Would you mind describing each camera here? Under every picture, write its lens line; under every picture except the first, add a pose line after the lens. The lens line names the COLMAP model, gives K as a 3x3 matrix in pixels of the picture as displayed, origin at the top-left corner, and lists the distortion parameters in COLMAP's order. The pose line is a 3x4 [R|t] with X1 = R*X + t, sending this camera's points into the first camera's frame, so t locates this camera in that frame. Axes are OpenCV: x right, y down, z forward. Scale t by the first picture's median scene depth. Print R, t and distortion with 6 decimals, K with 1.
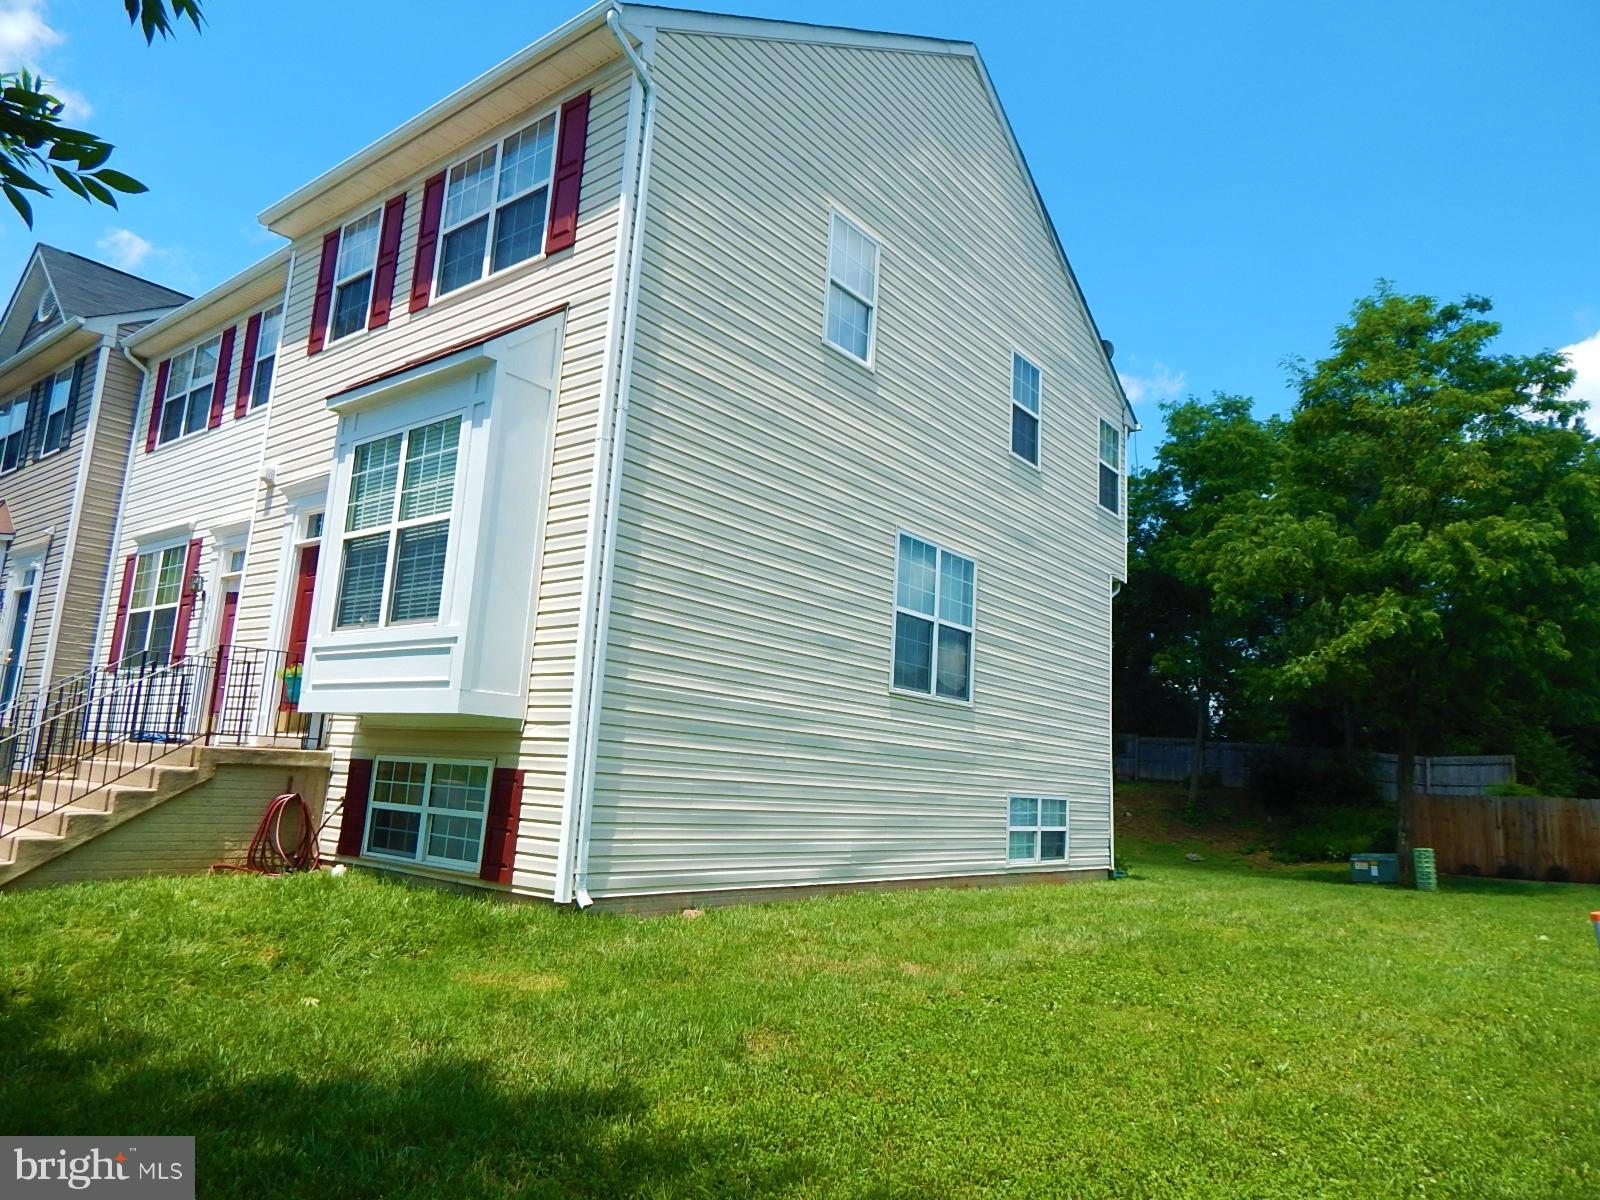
lens RADIAL K [[1042.0, 0, 800.0], [0, 1042.0, 600.0], [0, 0, 1]] dist [-0.001822, -0.005741]
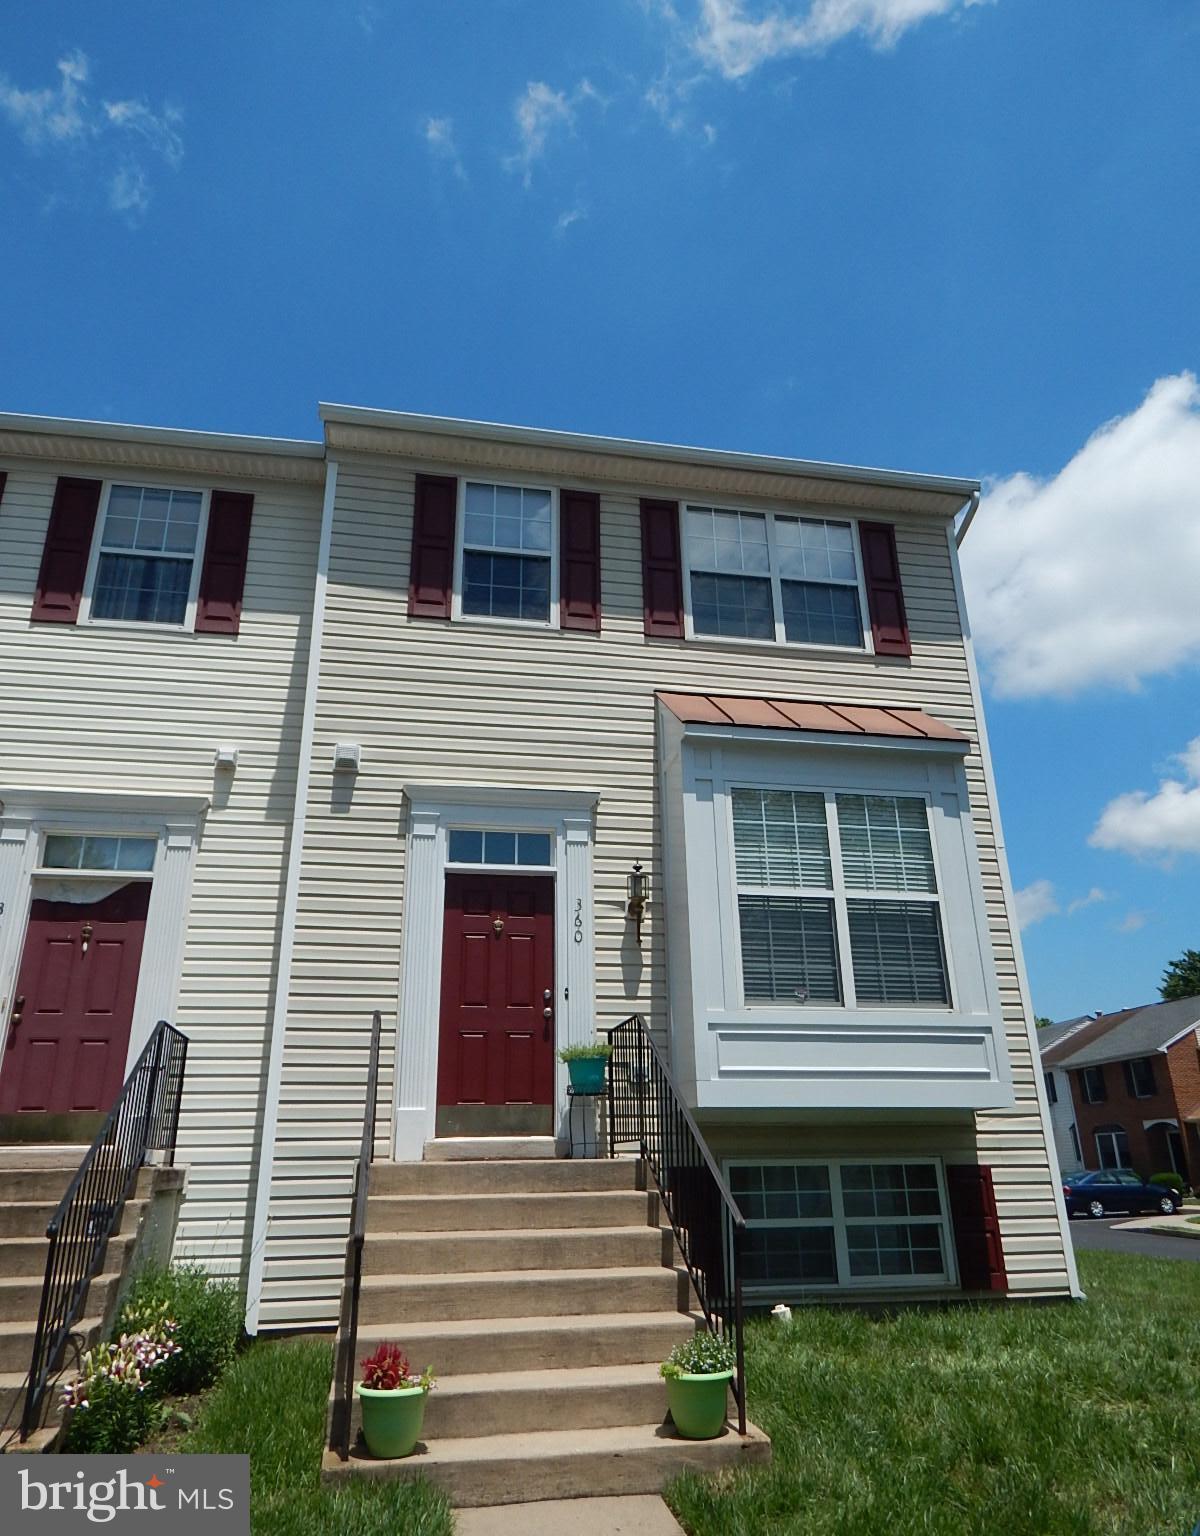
lens RADIAL K [[1032.8, 0, 600.0], [0, 1032.8, 768.0], [0, 0, 1]] dist [0.000525, -0.000011]
pose [[0.660154, 0.218809, 0.718554, -1.269519], [-0.082801, 0.971999, -0.219915, 0.040581], [-0.746553, 0.085680, 0.659786, 0.575362]]
